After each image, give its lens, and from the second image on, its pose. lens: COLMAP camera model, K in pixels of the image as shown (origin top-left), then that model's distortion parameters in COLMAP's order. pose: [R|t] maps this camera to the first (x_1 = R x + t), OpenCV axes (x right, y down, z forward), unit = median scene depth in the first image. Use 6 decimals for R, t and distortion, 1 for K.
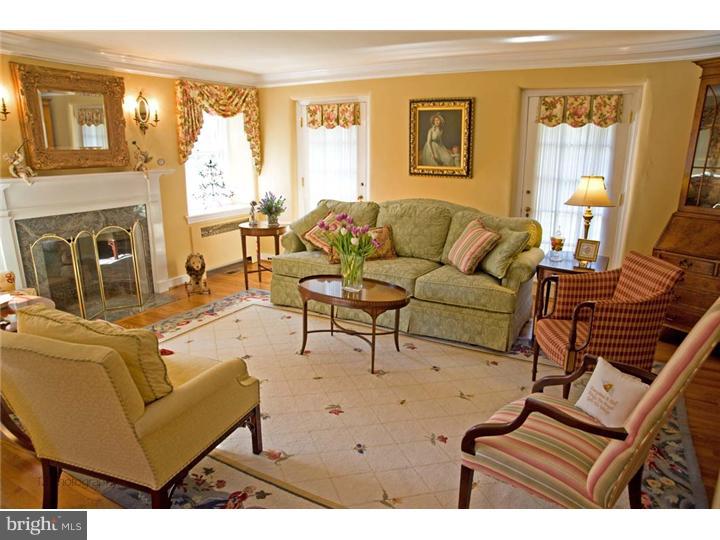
lens RADIAL K [[498.2, 0, 362.3], [0, 498.2, 269.2], [0, 0, 1]] dist [-0.023587, 0.007275]
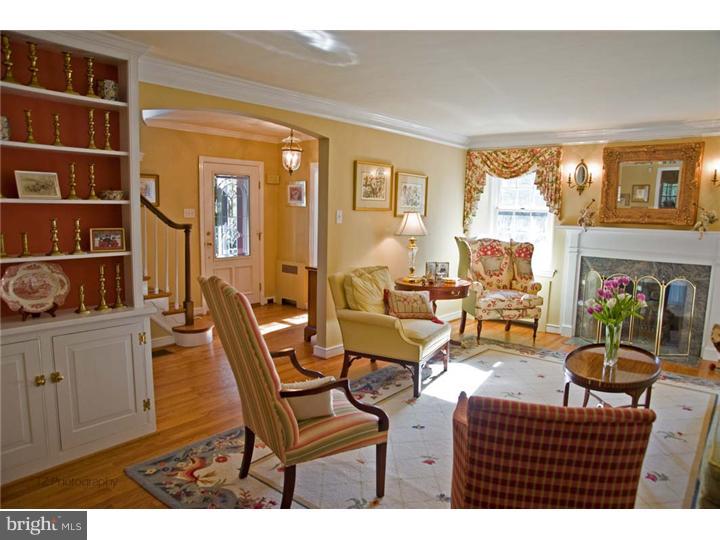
lens RADIAL K [[498.2, 0, 361.1], [0, 498.2, 272.1], [0, 0, 1]] dist [-0.023587, 0.007275]
pose [[-0.165336, 0.119636, -0.978954, 0.748204], [-0.268010, 0.949811, 0.161339, -0.109356], [0.949123, 0.289045, -0.124975, 0.563865]]
